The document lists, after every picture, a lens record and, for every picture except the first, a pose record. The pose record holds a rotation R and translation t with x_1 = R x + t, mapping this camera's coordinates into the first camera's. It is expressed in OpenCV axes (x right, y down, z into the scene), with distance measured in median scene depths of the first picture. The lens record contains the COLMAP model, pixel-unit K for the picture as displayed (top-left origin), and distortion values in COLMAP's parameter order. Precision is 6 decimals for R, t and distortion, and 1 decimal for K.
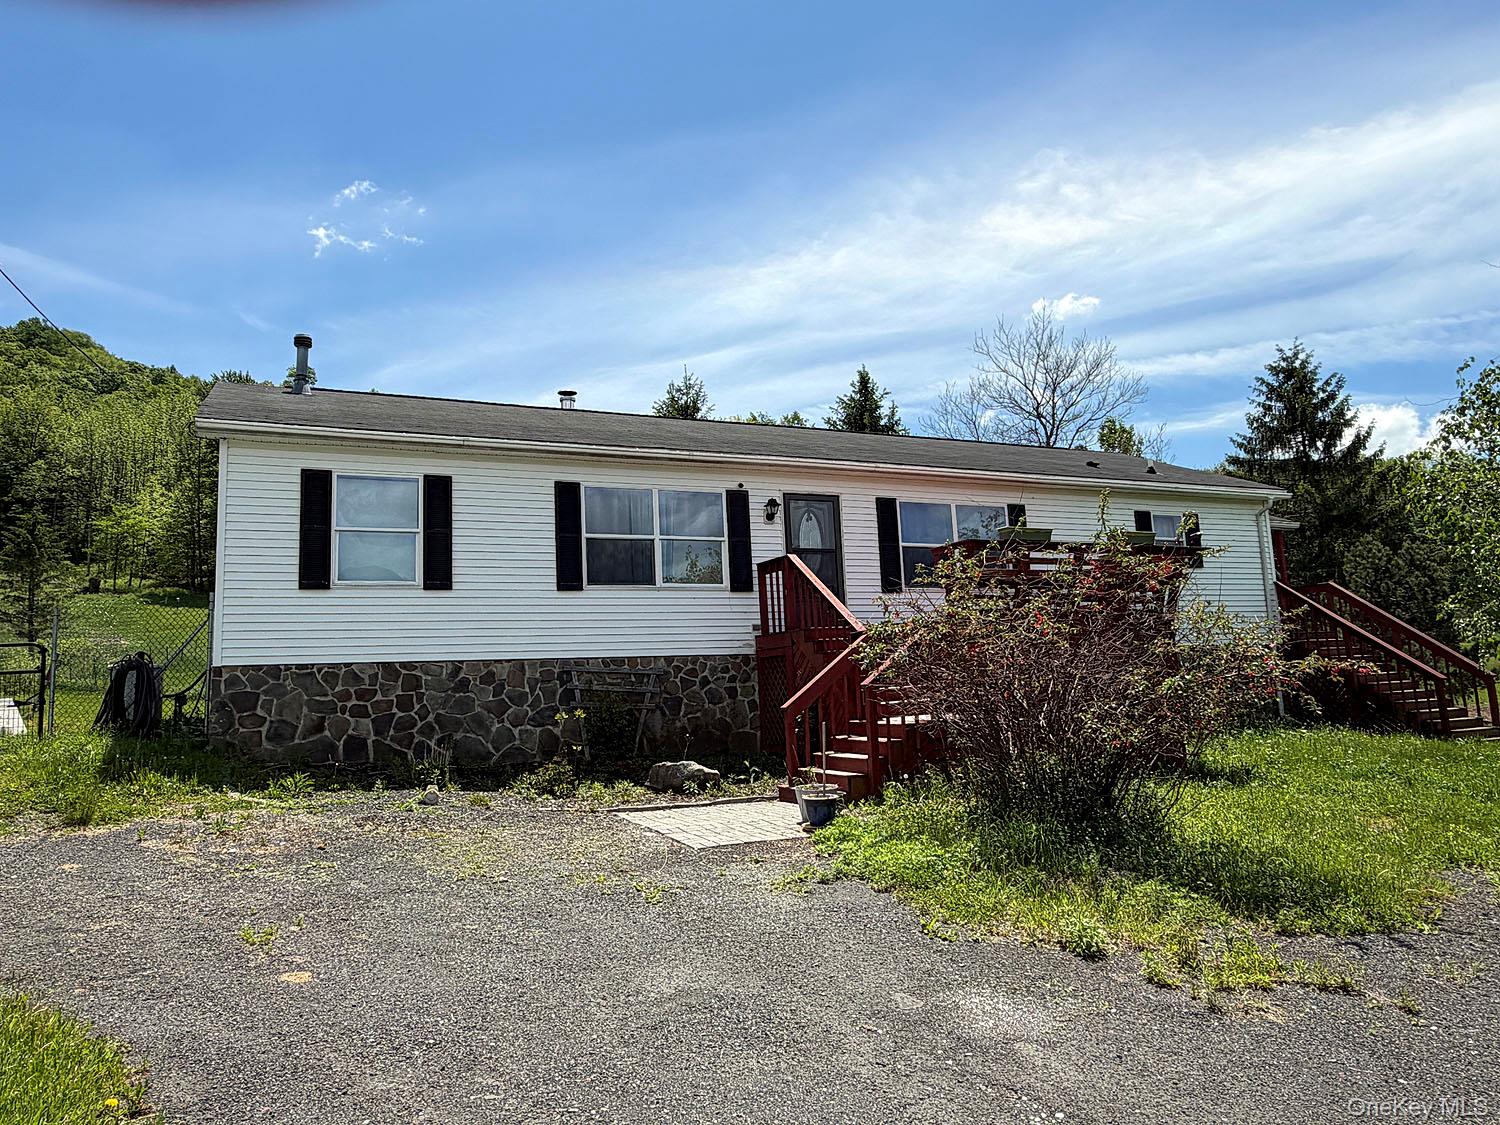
lens RADIAL K [[1050.7, 0, 754.7], [0, 1050.7, 566.3], [0, 0, 1]] dist [-0.003921, 0.012624]
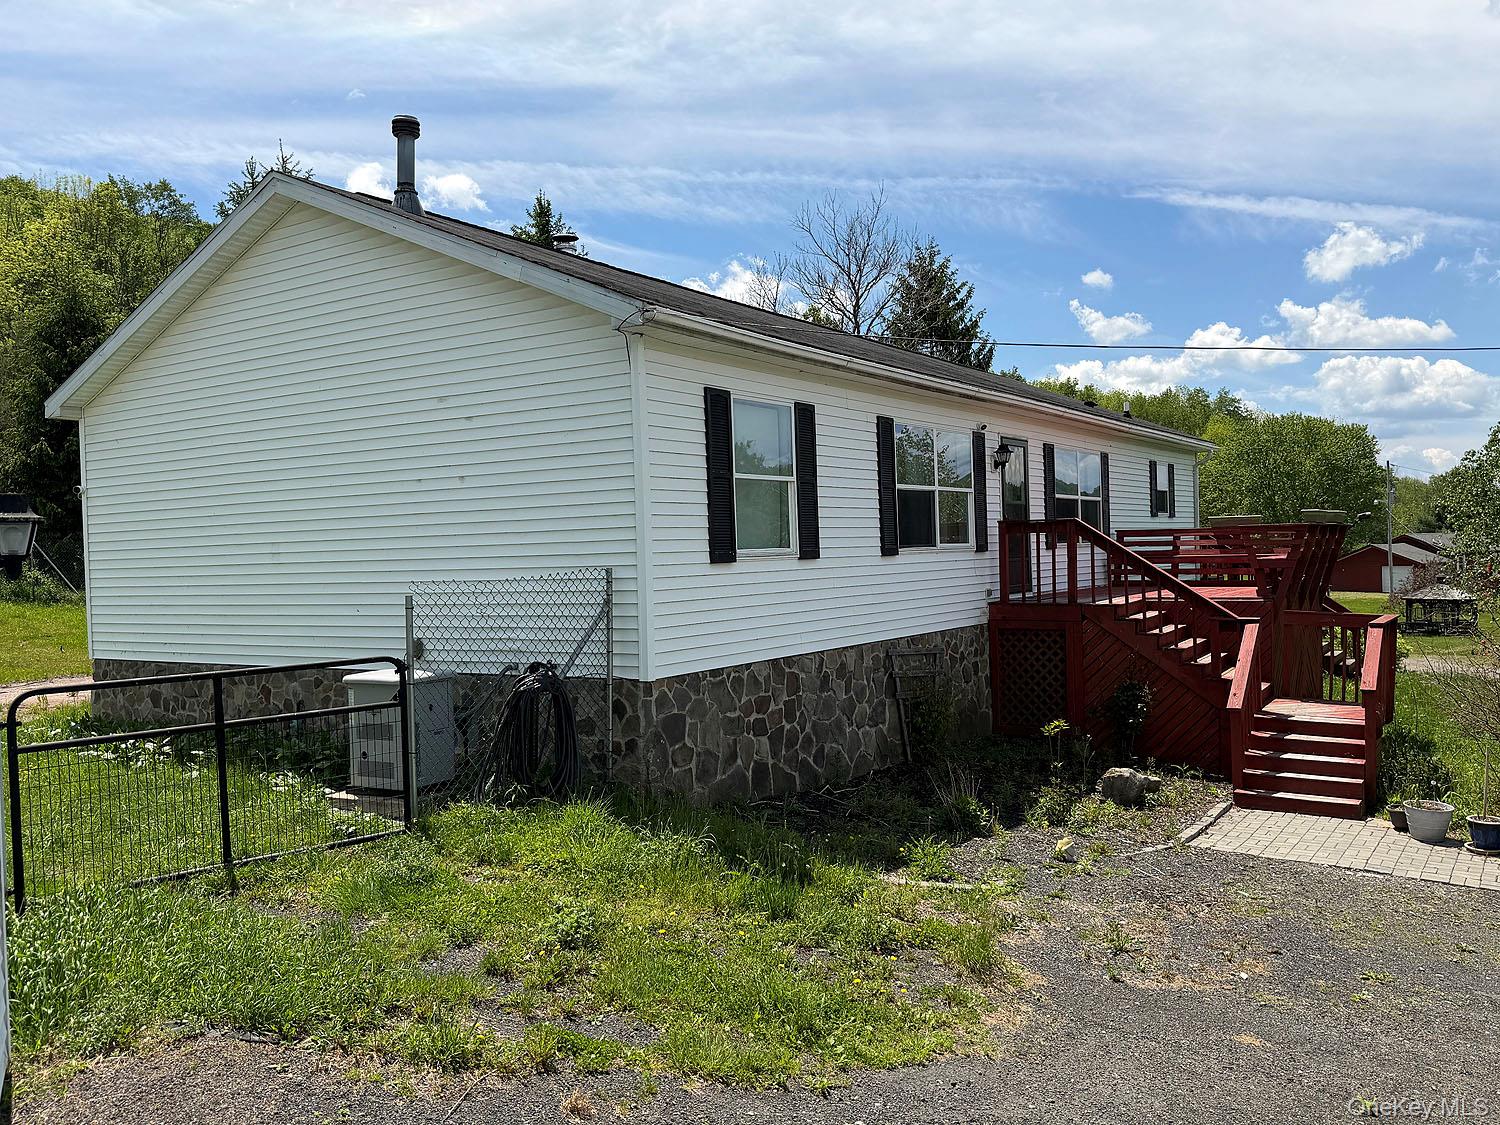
lens RADIAL K [[1223.0, 0, 747.4], [0, 1223.0, 566.8], [0, 0, 1]] dist [0.086699, -0.057416]
pose [[0.837423, 0.010881, 0.546446, -0.832551], [-0.081061, 0.991217, 0.104487, -0.061311], [-0.540510, -0.131796, 0.830951, 0.297405]]
